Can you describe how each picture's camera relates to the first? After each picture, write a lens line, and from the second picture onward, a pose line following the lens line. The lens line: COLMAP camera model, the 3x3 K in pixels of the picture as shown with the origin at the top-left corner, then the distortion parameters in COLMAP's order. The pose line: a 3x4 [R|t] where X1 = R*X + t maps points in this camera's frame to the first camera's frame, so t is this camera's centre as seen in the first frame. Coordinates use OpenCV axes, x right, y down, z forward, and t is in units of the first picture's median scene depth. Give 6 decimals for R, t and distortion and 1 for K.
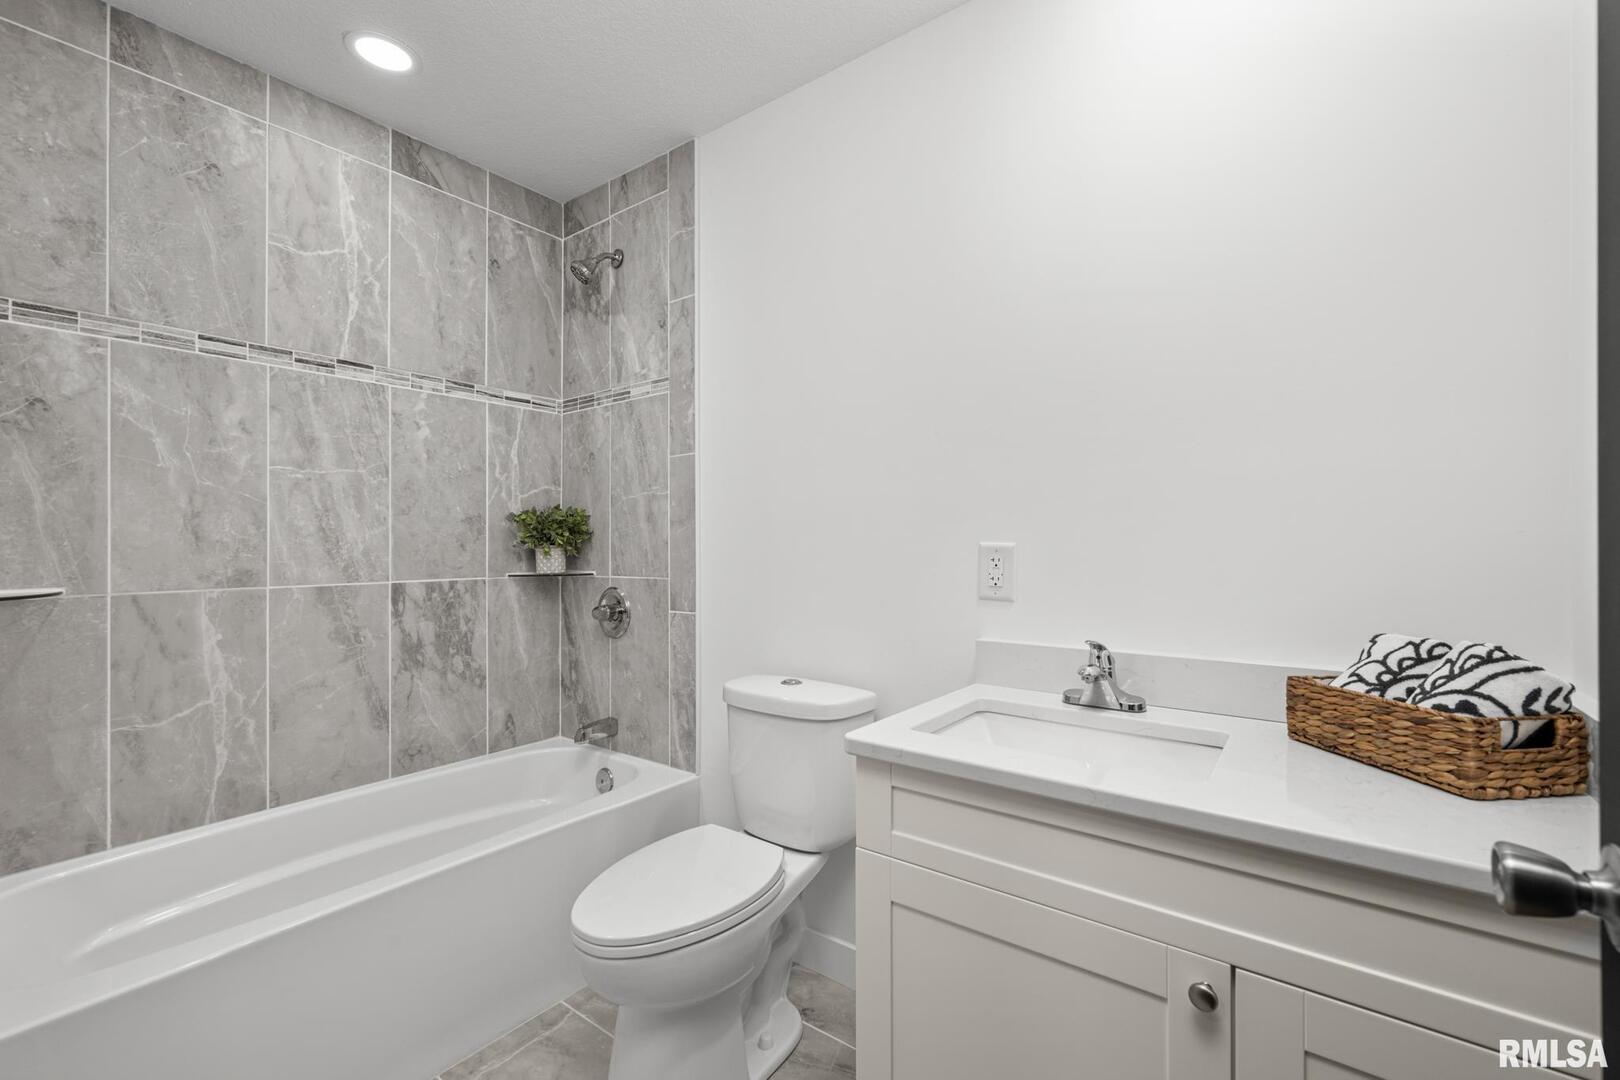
lens RADIAL K [[689.0, 0, 809.7], [0, 689.0, 543.7], [0, 0, 1]] dist [-0.004006, -0.000150]
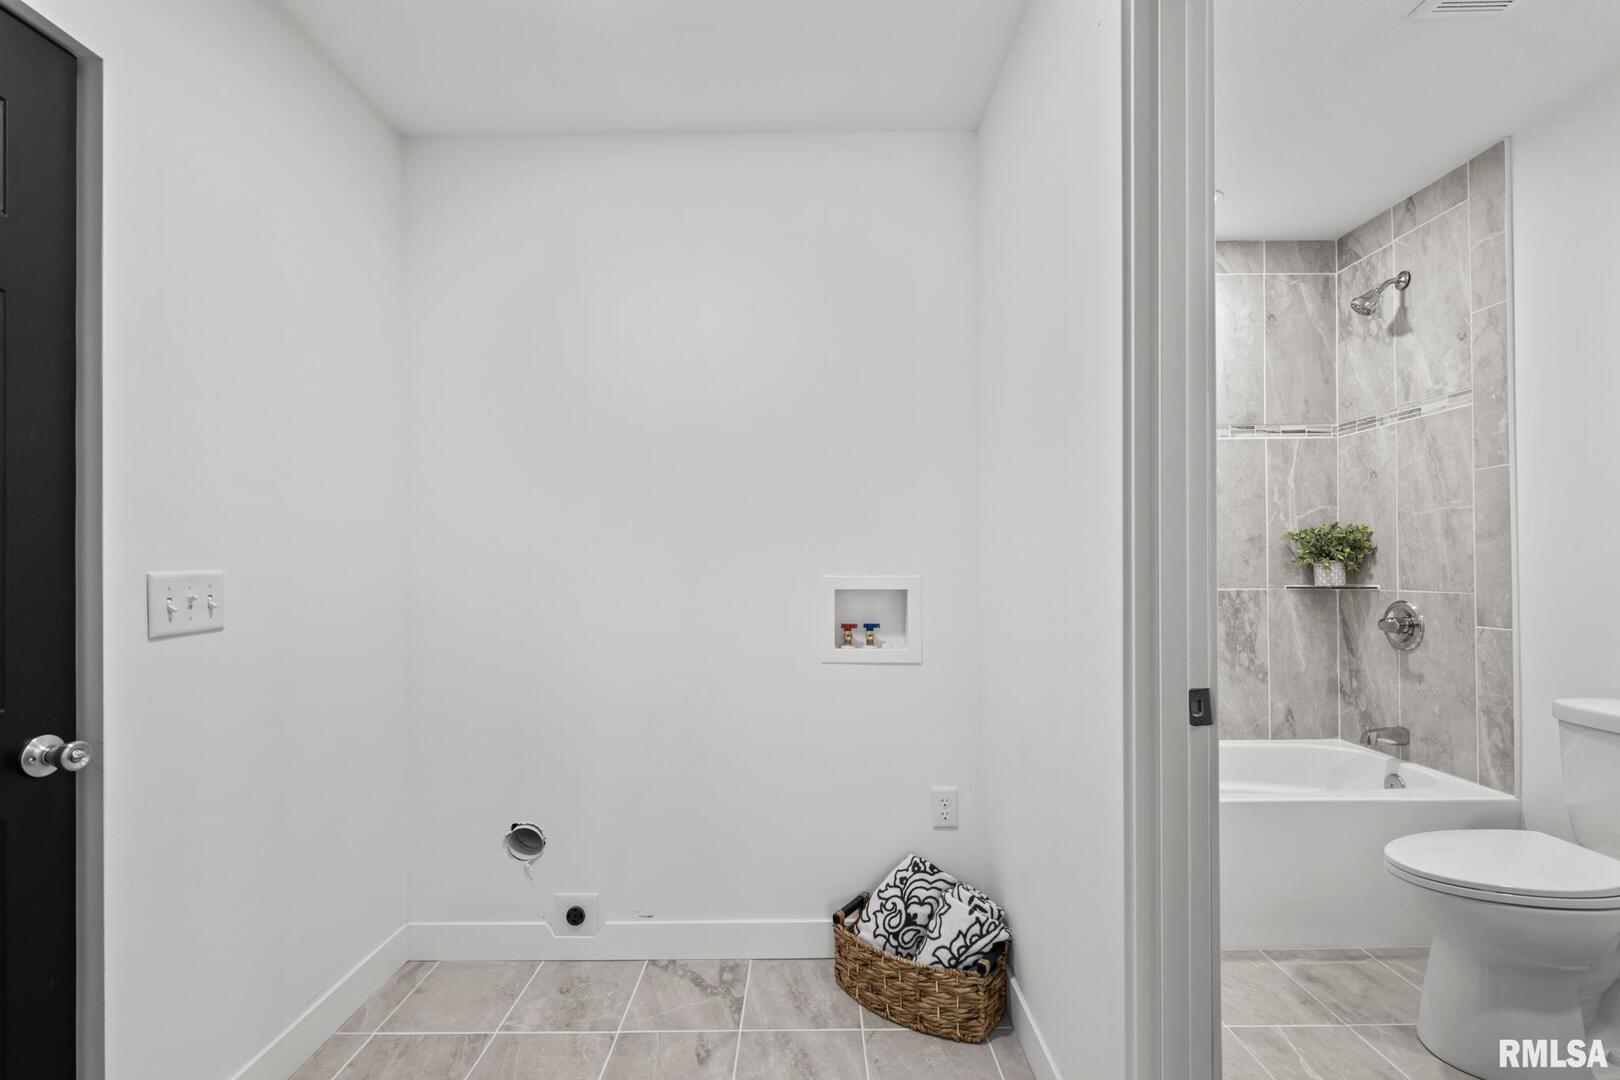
lens RADIAL K [[729.3, 0, 810.0], [0, 729.3, 558.6], [0, 0, 1]] dist [-0.003078, 0.000458]
pose [[0.601655, -0.008217, -0.798714, 0.052896], [0.008452, 0.999957, -0.003921, -0.003386], [0.798711, -0.004392, 0.601698, -0.370239]]
